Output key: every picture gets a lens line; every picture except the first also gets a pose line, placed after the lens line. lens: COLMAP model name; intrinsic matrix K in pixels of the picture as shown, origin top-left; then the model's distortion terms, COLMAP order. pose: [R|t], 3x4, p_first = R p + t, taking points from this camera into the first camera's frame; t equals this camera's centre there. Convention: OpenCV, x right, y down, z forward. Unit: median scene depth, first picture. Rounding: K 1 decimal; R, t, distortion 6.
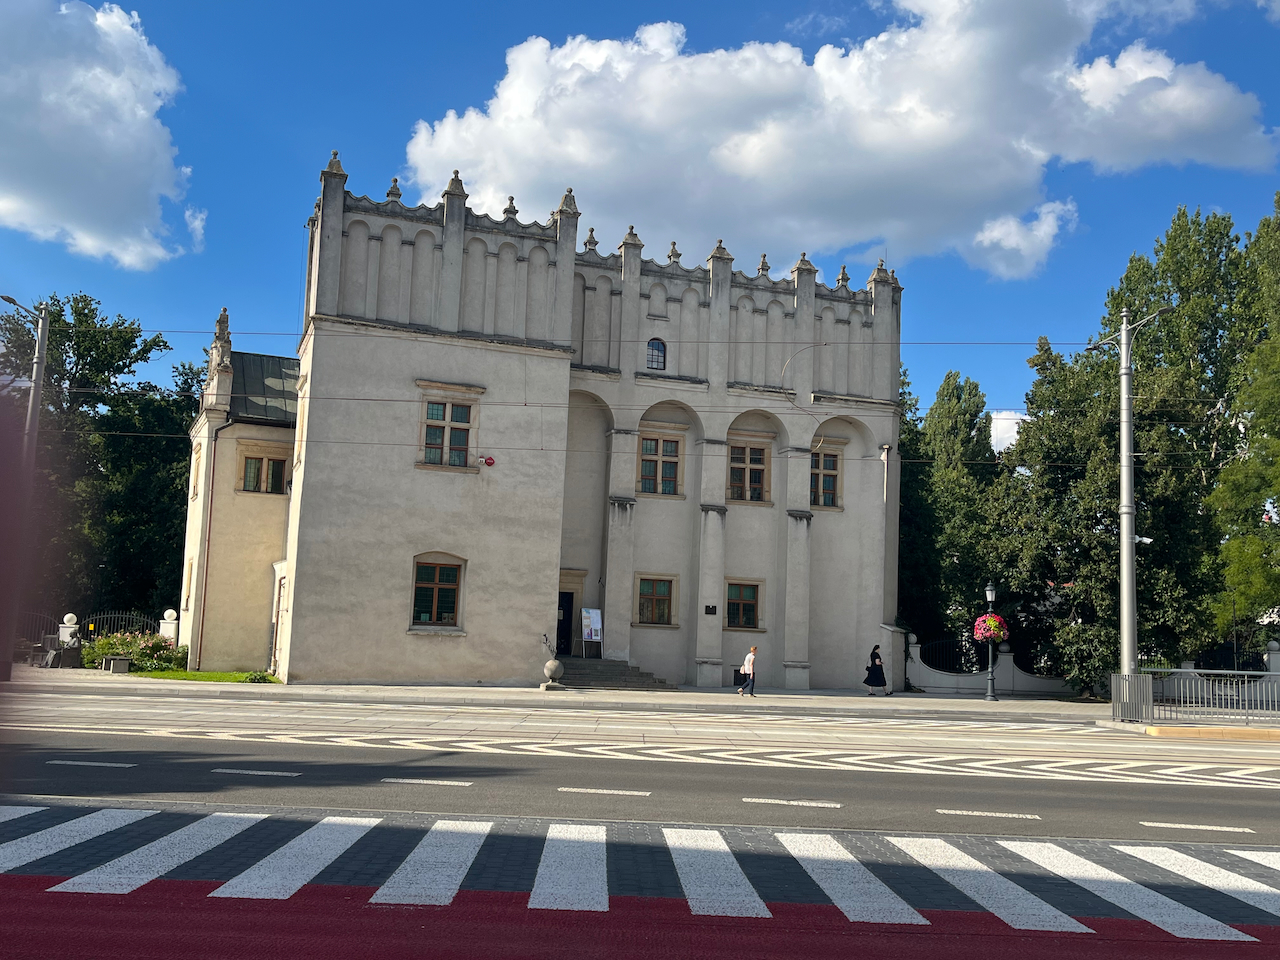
lens RADIAL K [[1224.1, 0, 639.1], [0, 1224.1, 479.8], [0, 0, 1]] dist [0.001392, 0.000000]
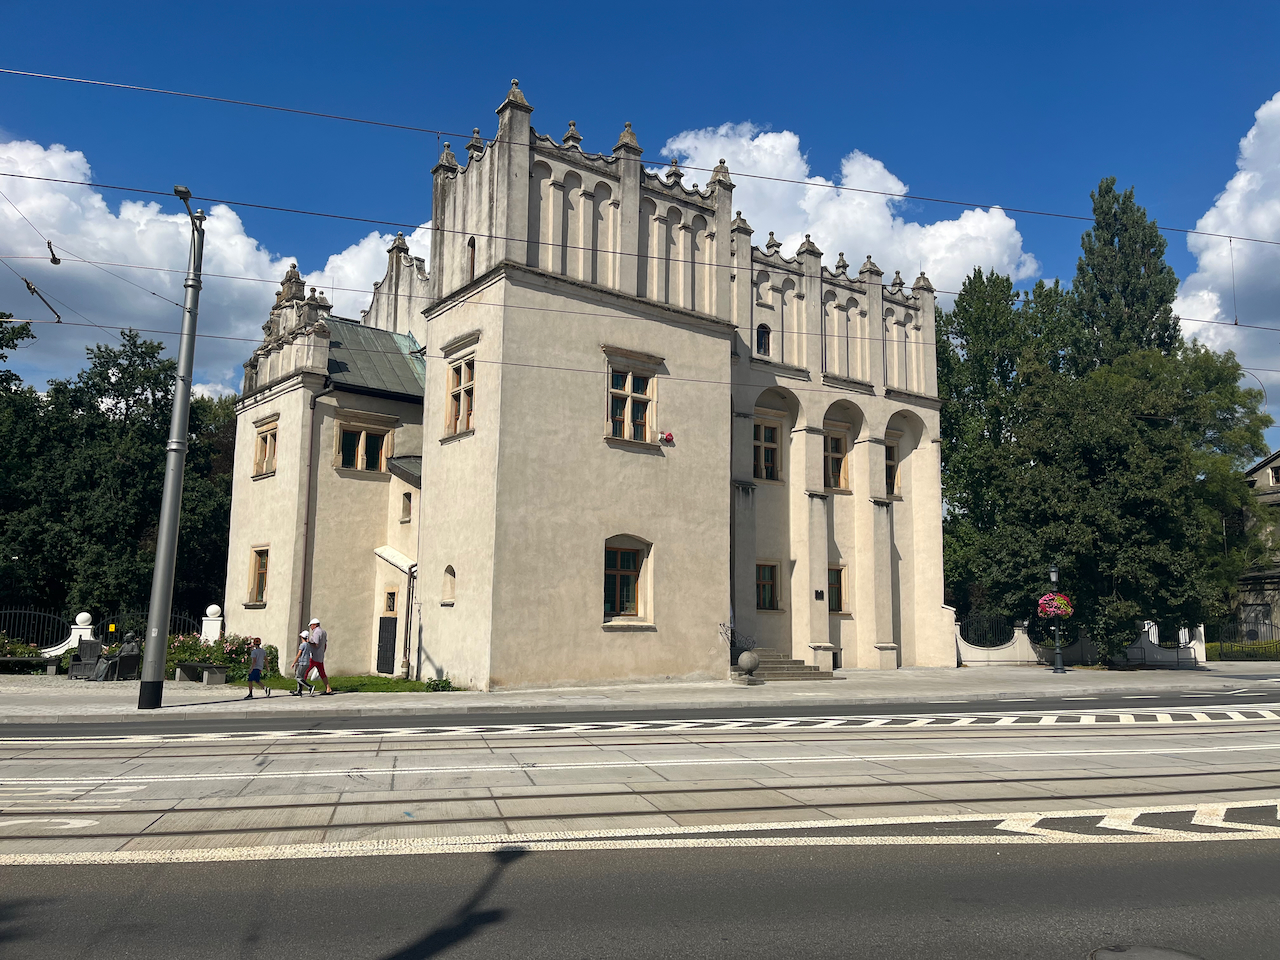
lens RADIAL K [[980.0, 0, 640.1], [0, 980.0, 479.9], [0, 0, 1]] dist [-0.008765, -0.004604]
pose [[0.958863, 0.016201, 0.283408, -0.350987], [-0.013161, 0.999834, -0.012627, 0.026174], [-0.283565, 0.008377, 0.958916, 0.295029]]
